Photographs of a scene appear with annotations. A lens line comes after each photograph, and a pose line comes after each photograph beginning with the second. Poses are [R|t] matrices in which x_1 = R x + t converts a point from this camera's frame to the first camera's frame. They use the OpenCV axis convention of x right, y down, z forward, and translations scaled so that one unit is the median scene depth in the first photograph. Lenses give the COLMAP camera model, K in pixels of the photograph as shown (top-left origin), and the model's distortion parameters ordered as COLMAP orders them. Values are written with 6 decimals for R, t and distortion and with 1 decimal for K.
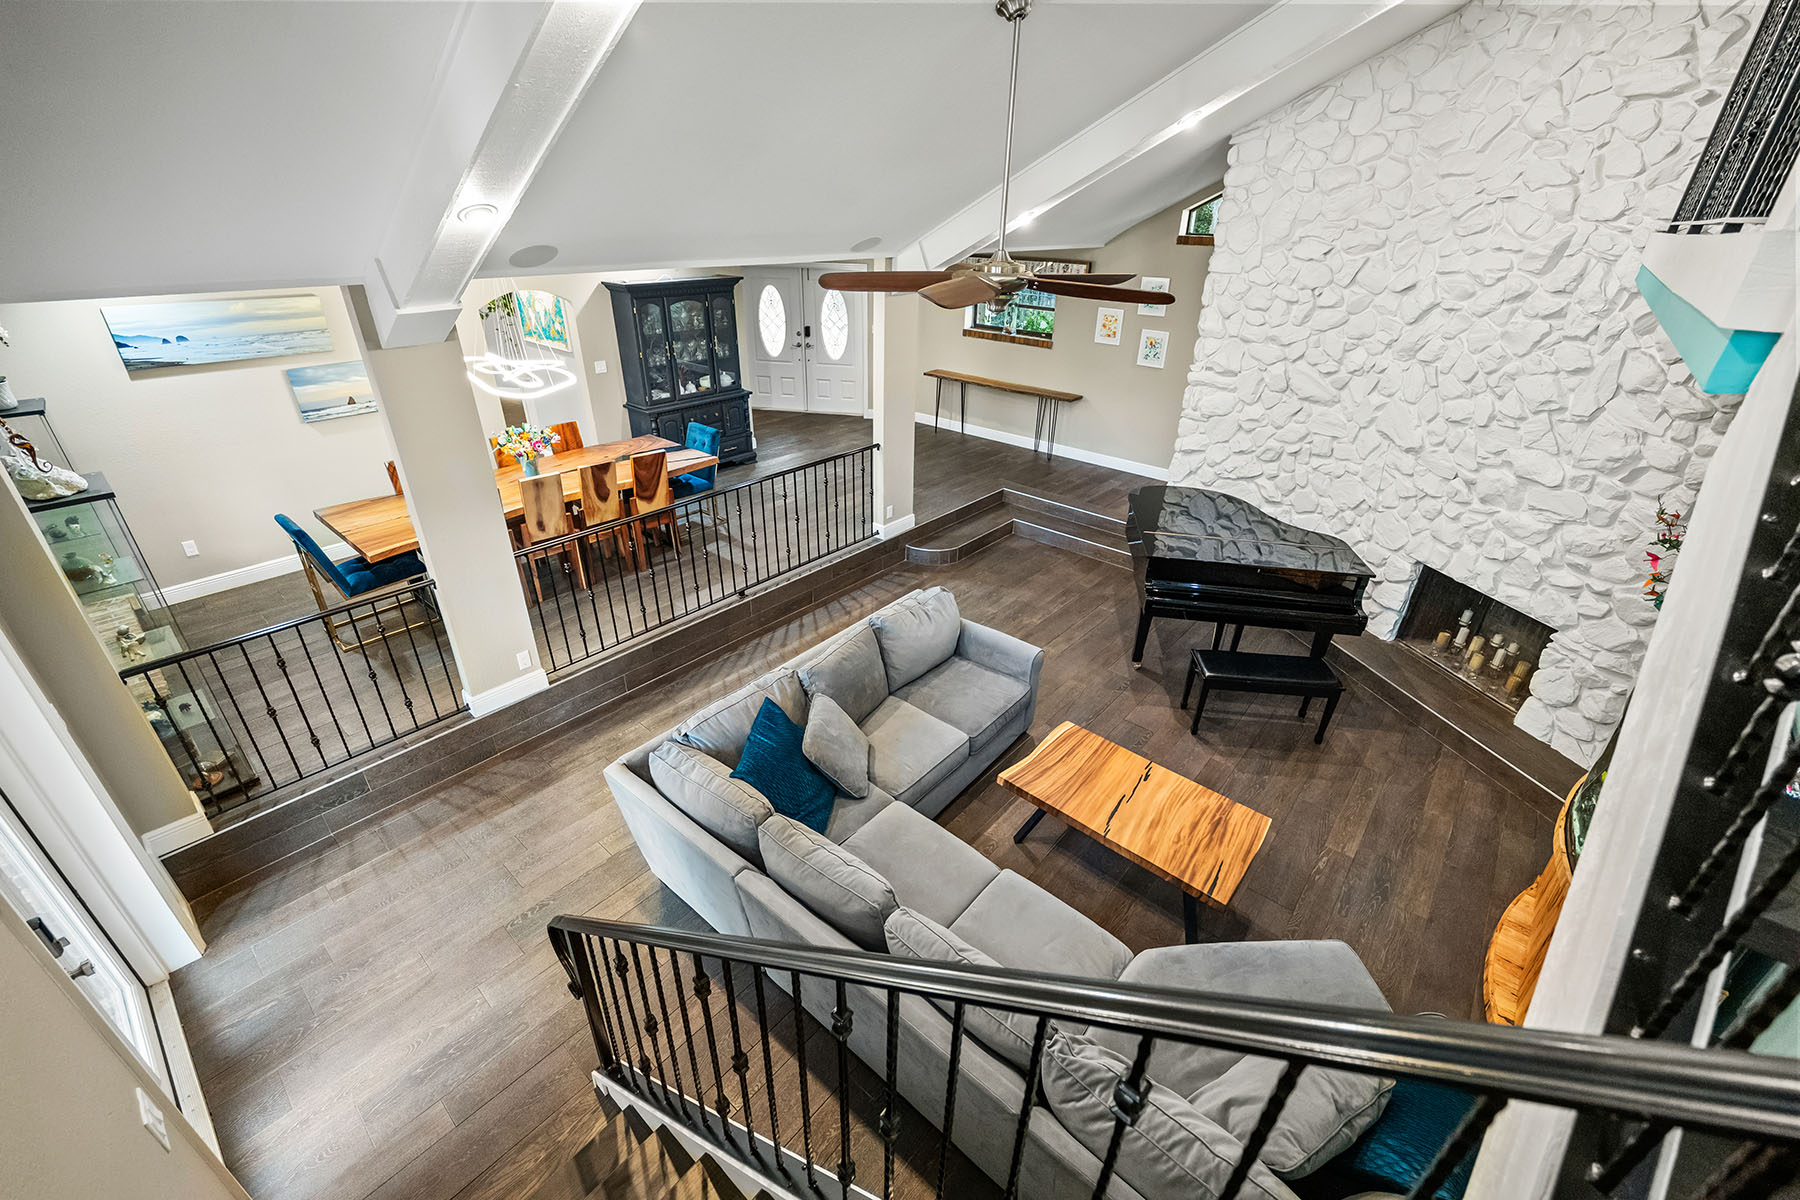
lens RADIAL K [[735.3, 0, 894.3], [0, 735.3, 596.6], [0, 0, 1]] dist [-0.004258, -0.000168]
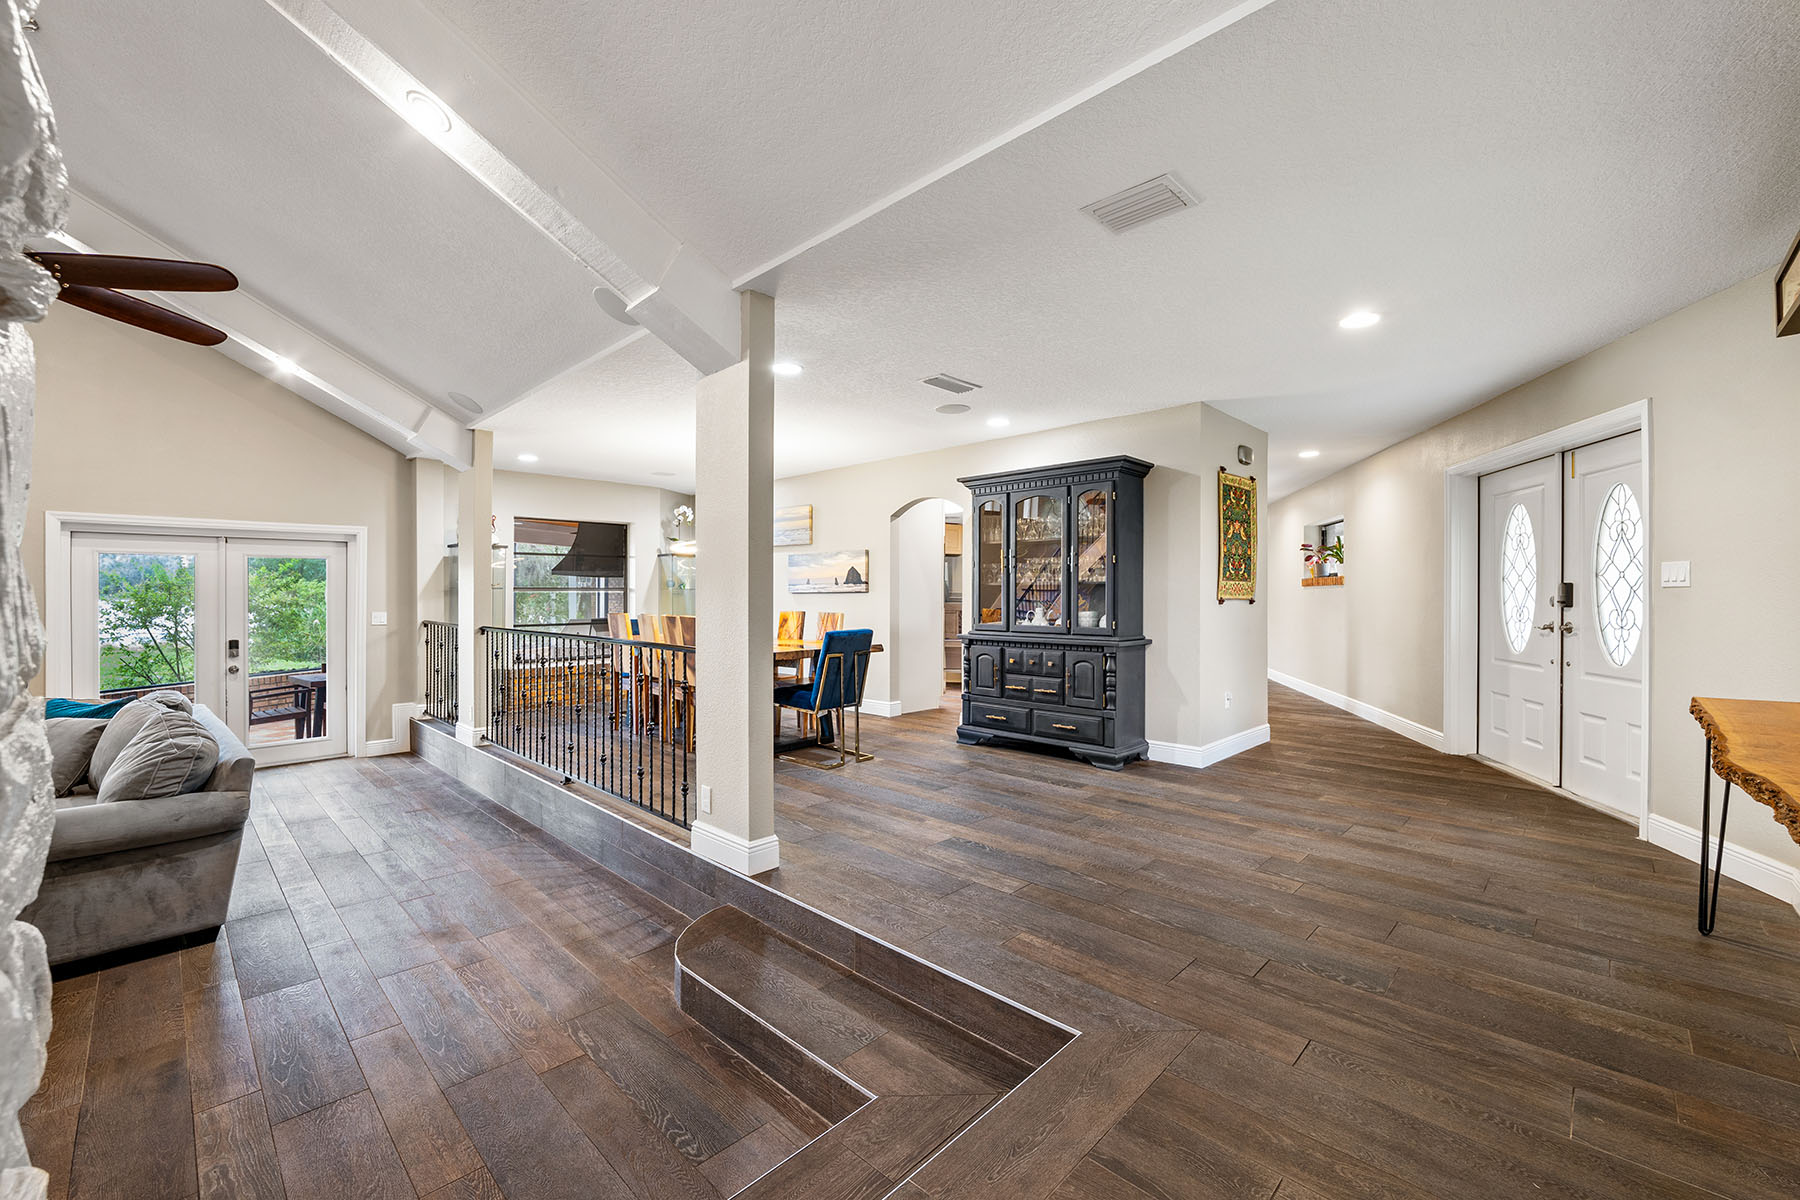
lens RADIAL K [[735.3, 0, 905.8], [0, 735.3, 592.6], [0, 0, 1]] dist [-0.004258, -0.000168]
pose [[-0.051704, -0.015430, -0.998543, 0.389360], [-0.468038, 0.883645, 0.010581, -0.248148], [0.882195, 0.467903, -0.052910, 0.887269]]
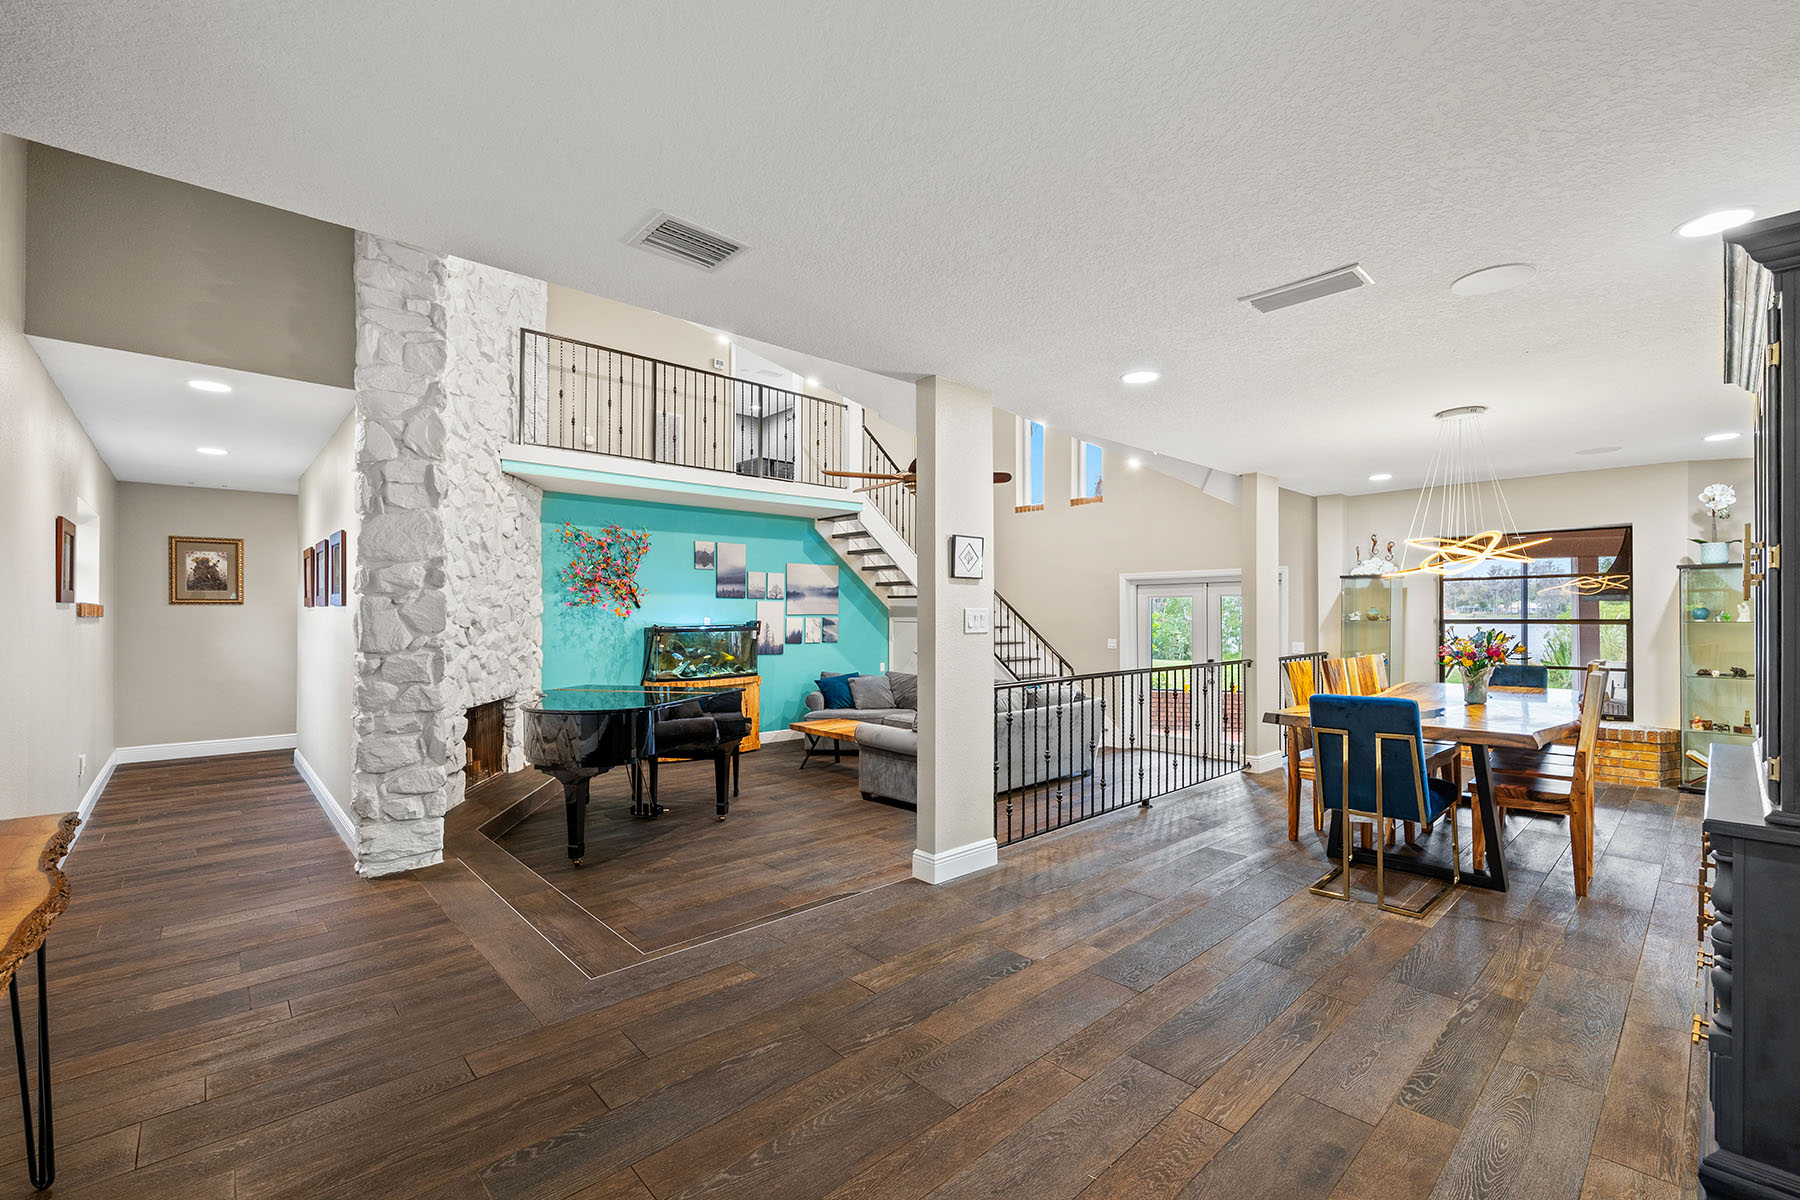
lens RADIAL K [[767.1, 0, 907.3], [0, 767.1, 616.8], [0, 0, 1]] dist [-0.000978, 0.000114]
pose [[-0.993109, -0.009520, 0.116805, -0.023668], [0.046165, 0.884323, 0.464587, -0.430095], [-0.107716, 0.466778, -0.877790, 1.192357]]
